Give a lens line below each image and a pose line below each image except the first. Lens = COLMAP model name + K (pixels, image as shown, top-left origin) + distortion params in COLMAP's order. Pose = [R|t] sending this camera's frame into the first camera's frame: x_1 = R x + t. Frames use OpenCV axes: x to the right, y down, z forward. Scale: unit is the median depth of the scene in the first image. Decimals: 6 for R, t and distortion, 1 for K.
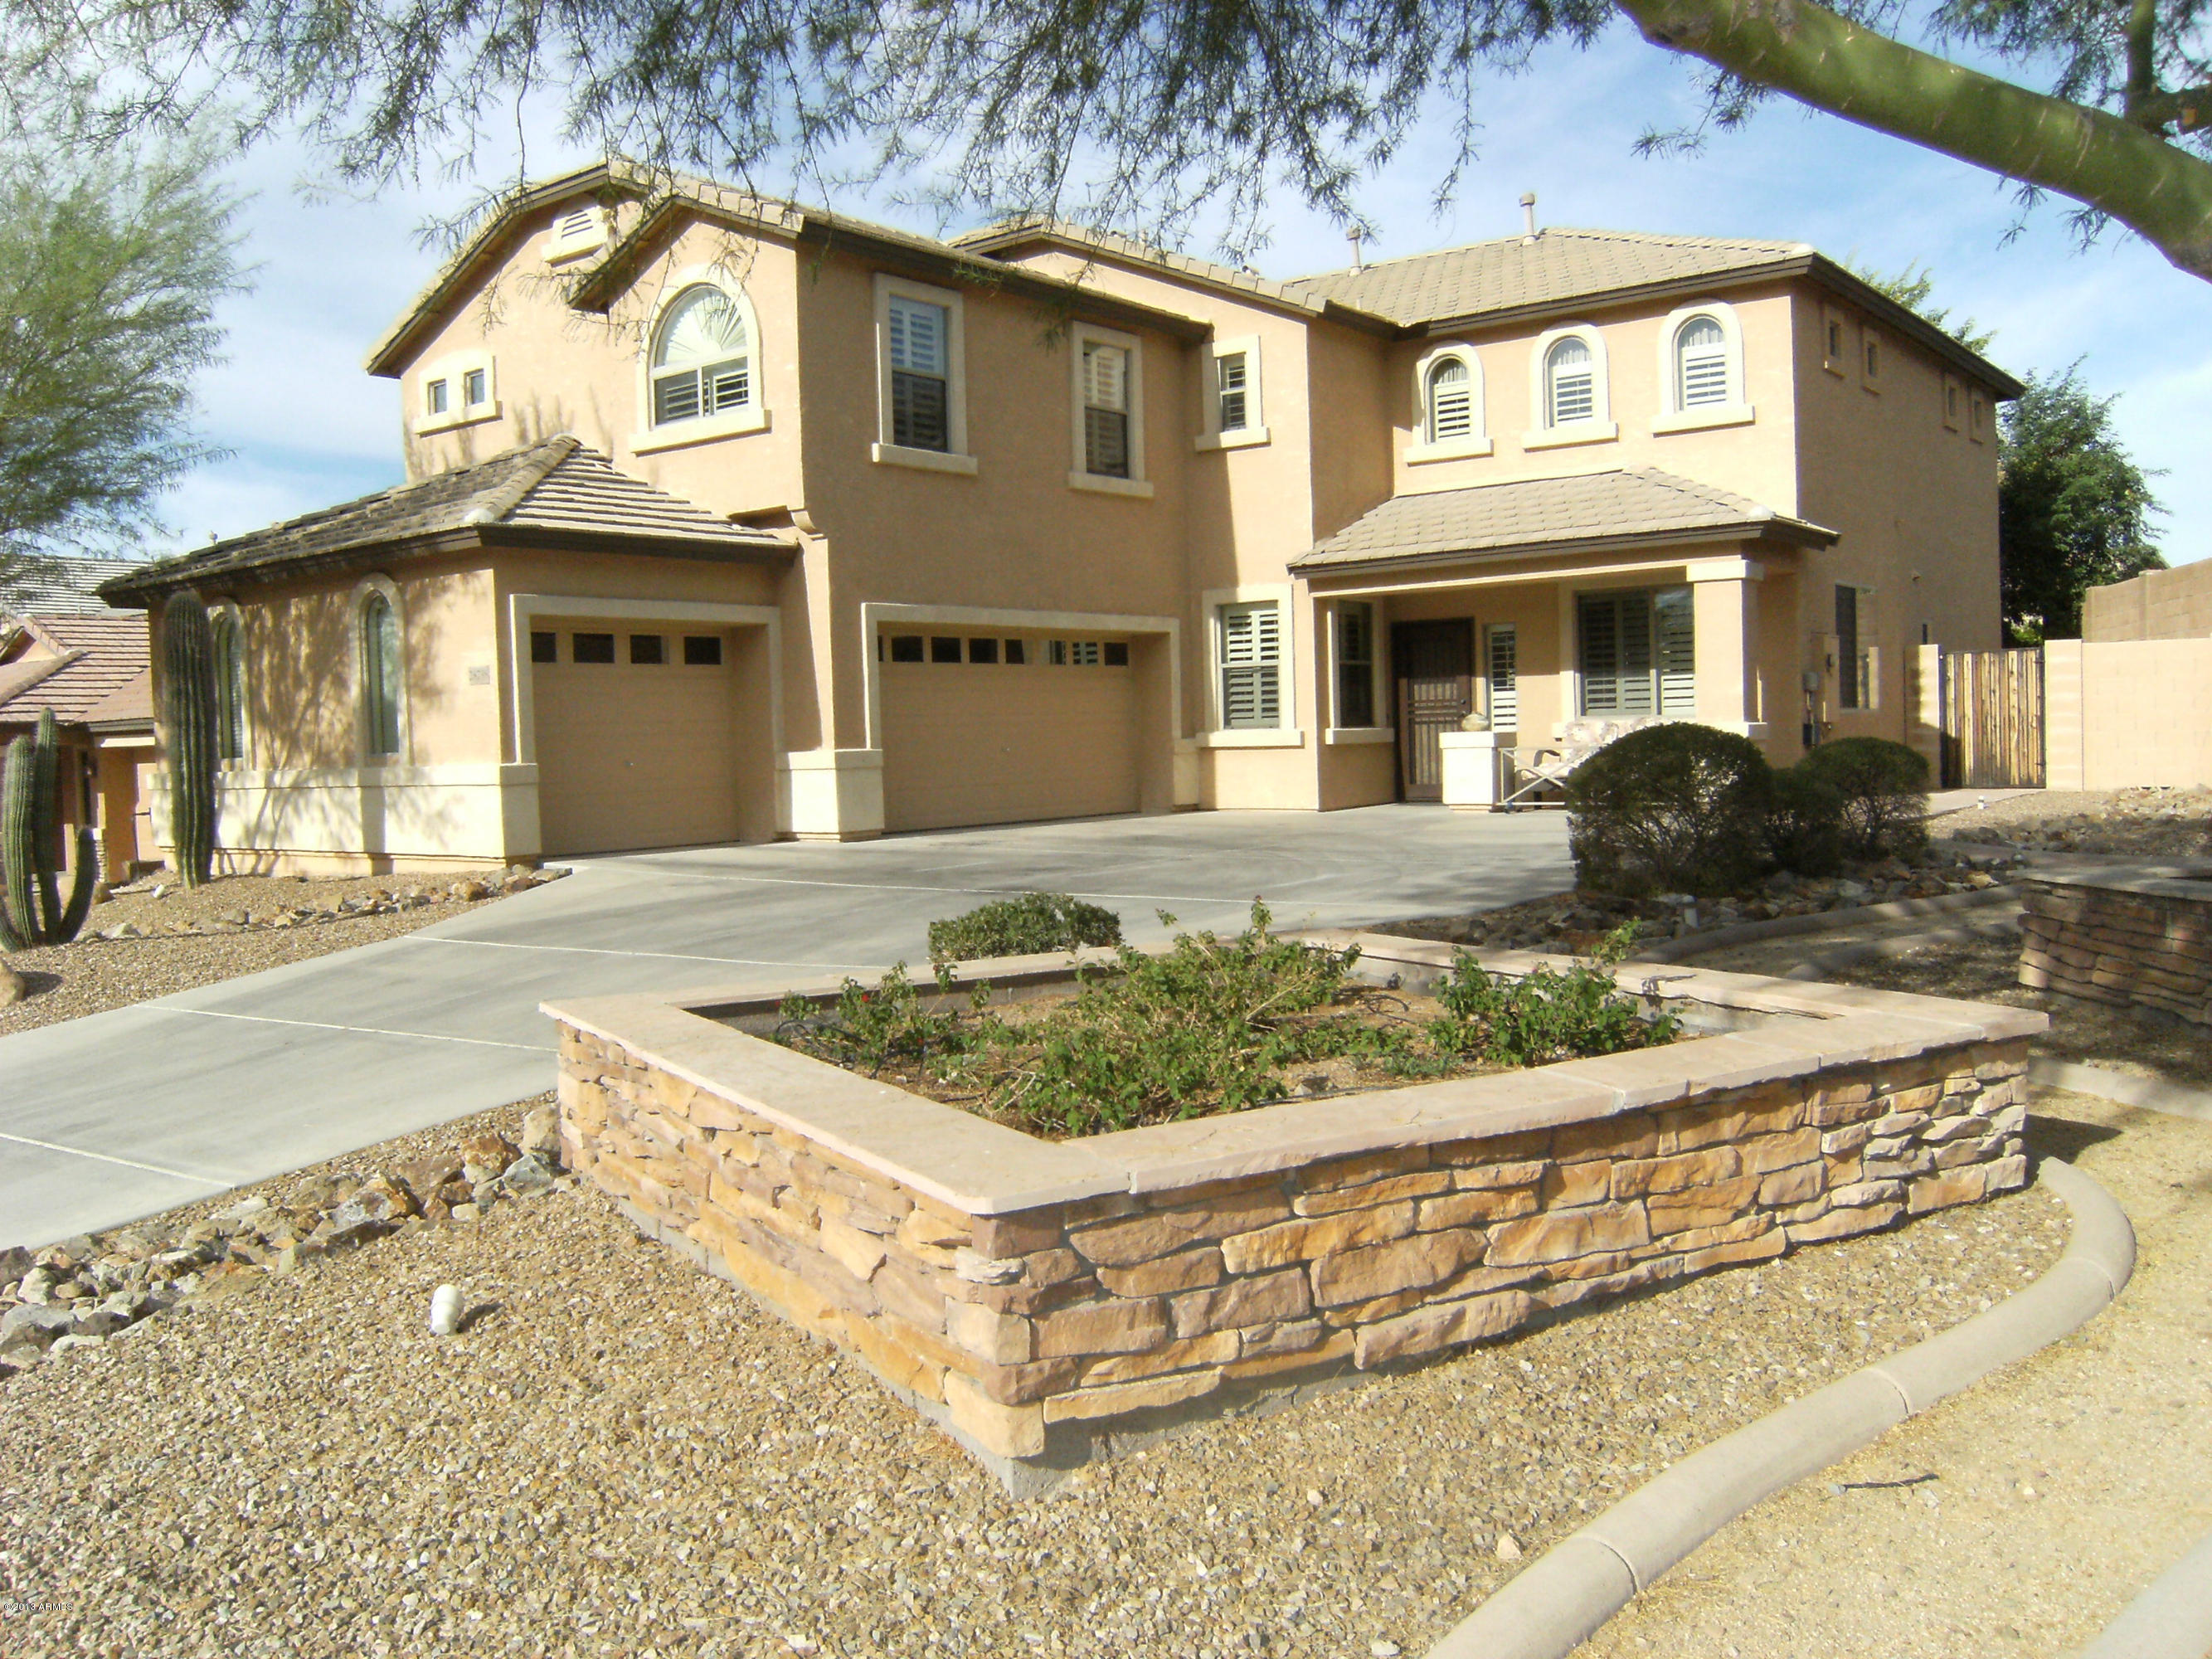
lens RADIAL K [[1841.2, 0, 1105.8], [0, 1841.2, 830.6], [0, 0, 1]] dist [-0.075395, 0.001554]
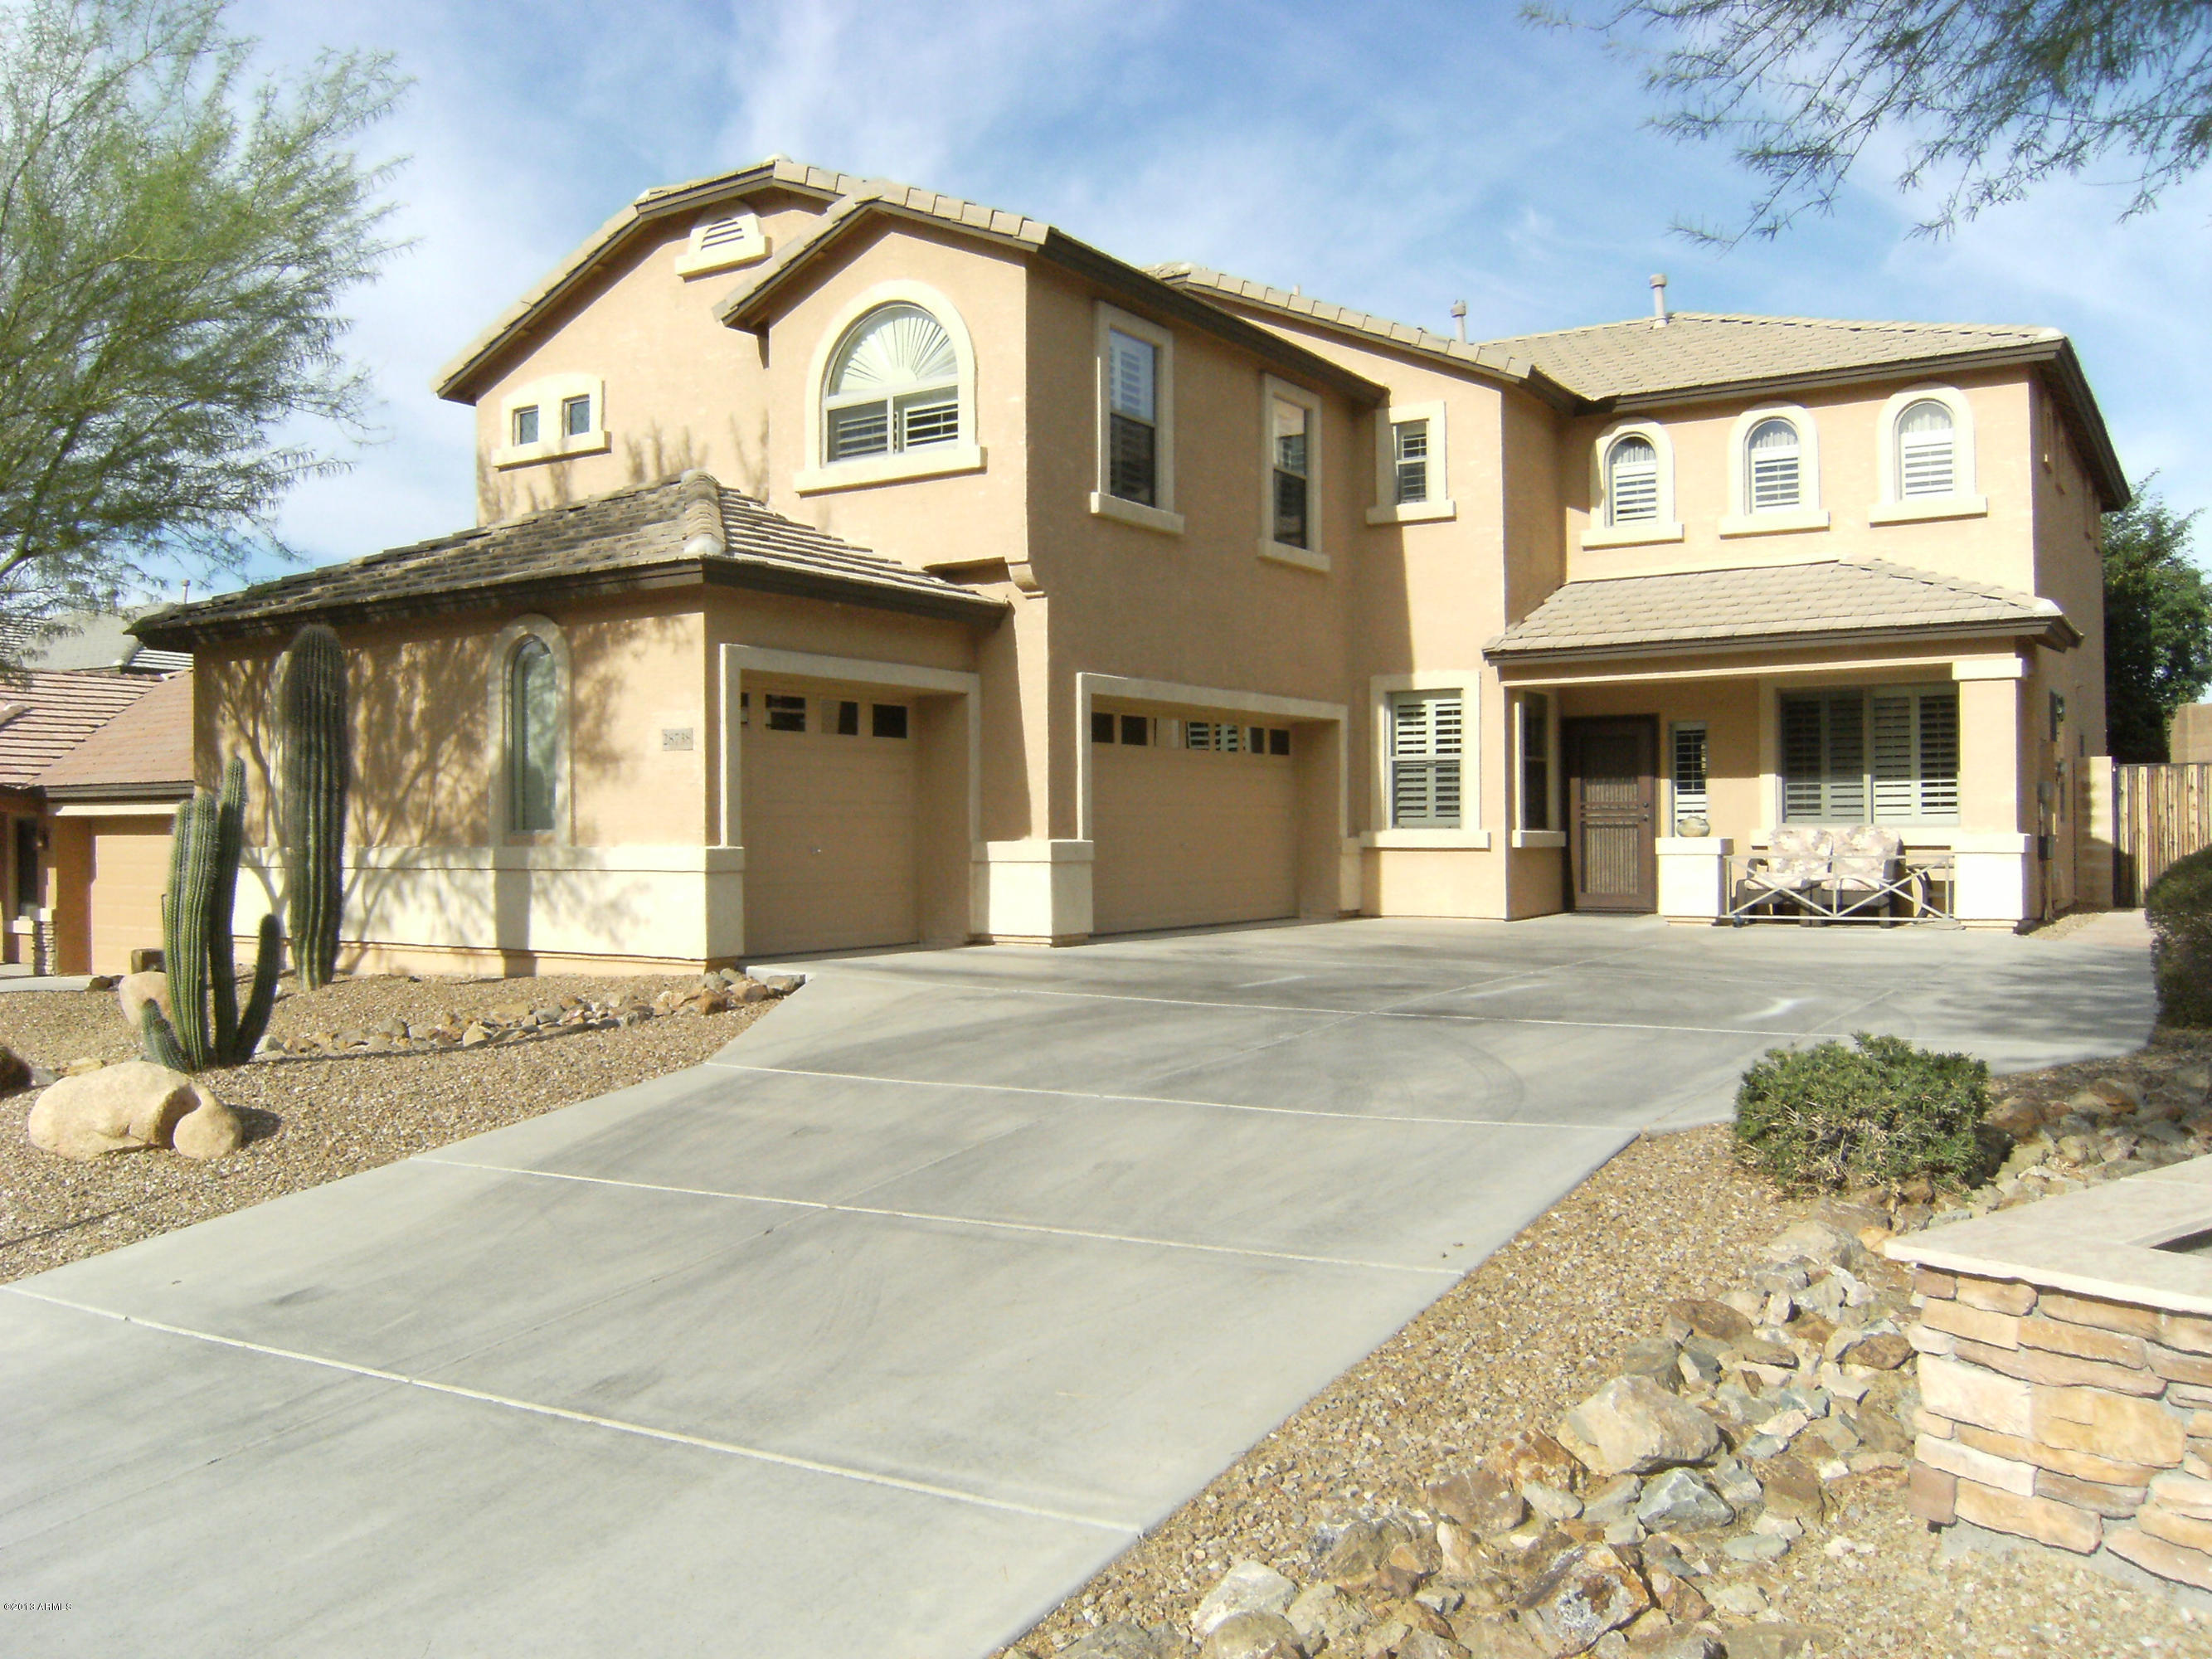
lens RADIAL K [[1841.2, 0, 1106.4], [0, 1841.2, 831.5], [0, 0, 1]] dist [-0.075395, 0.001554]
pose [[0.995785, 0.024345, 0.088423, -0.179802], [-0.019509, 0.998287, -0.055153, -0.000672], [-0.089615, 0.053196, 0.994555, 0.124640]]
